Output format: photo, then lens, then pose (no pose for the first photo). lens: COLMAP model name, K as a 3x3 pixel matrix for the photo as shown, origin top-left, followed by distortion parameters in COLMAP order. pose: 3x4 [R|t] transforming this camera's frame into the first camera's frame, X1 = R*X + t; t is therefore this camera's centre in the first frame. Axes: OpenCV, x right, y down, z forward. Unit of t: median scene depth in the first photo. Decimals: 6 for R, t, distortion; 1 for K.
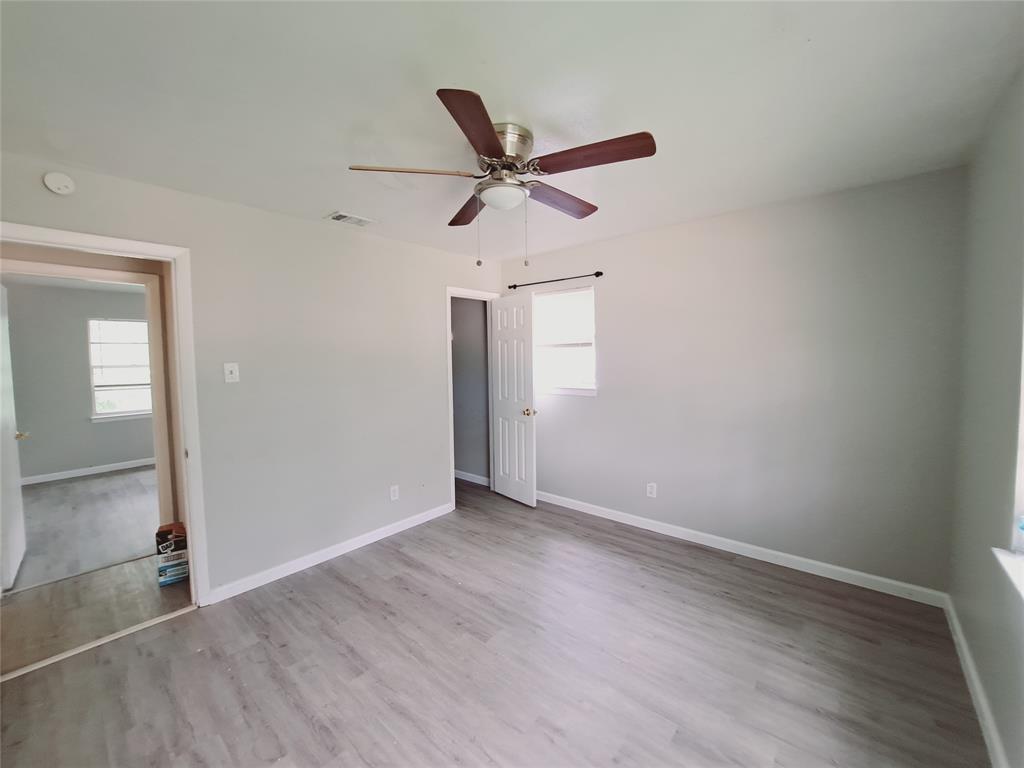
lens RADIAL K [[410.7, 0, 503.6], [0, 410.7, 378.5], [0, 0, 1]] dist [-0.014932, -0.000492]
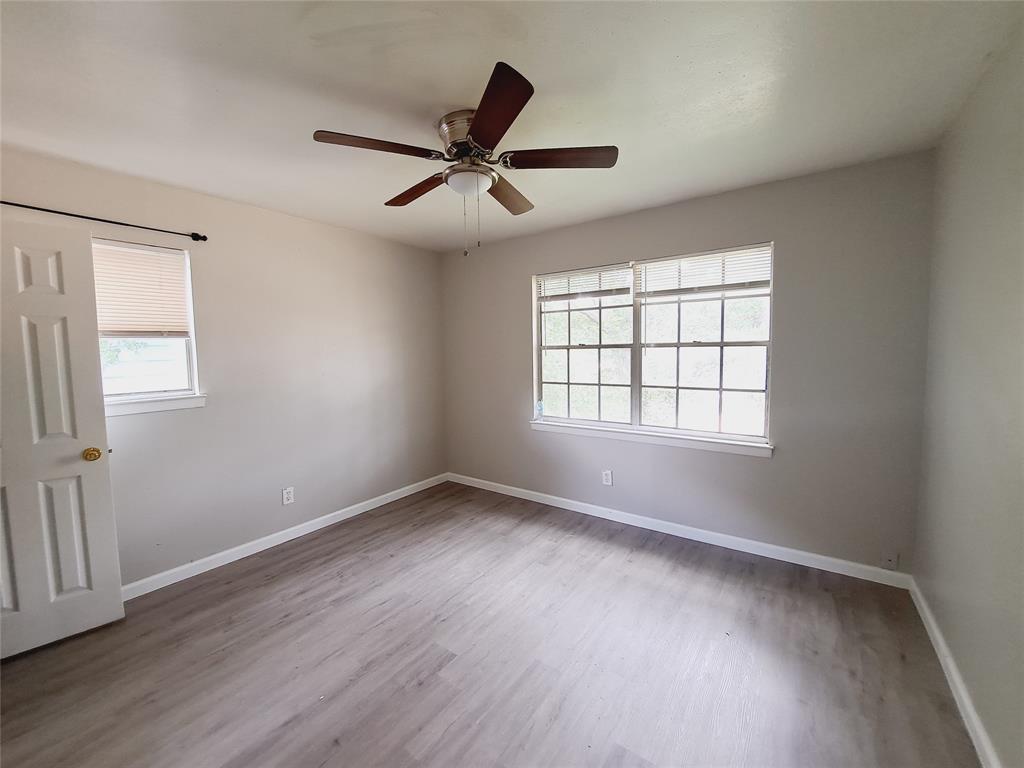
lens RADIAL K [[410.7, 0, 503.6], [0, 410.7, 378.5], [0, 0, 1]] dist [-0.014932, -0.000492]
pose [[-0.085019, -0.056297, 0.994788, -0.724103], [0.075098, 0.995201, 0.062738, -0.013444], [-0.993545, 0.080041, -0.080384, 0.719686]]
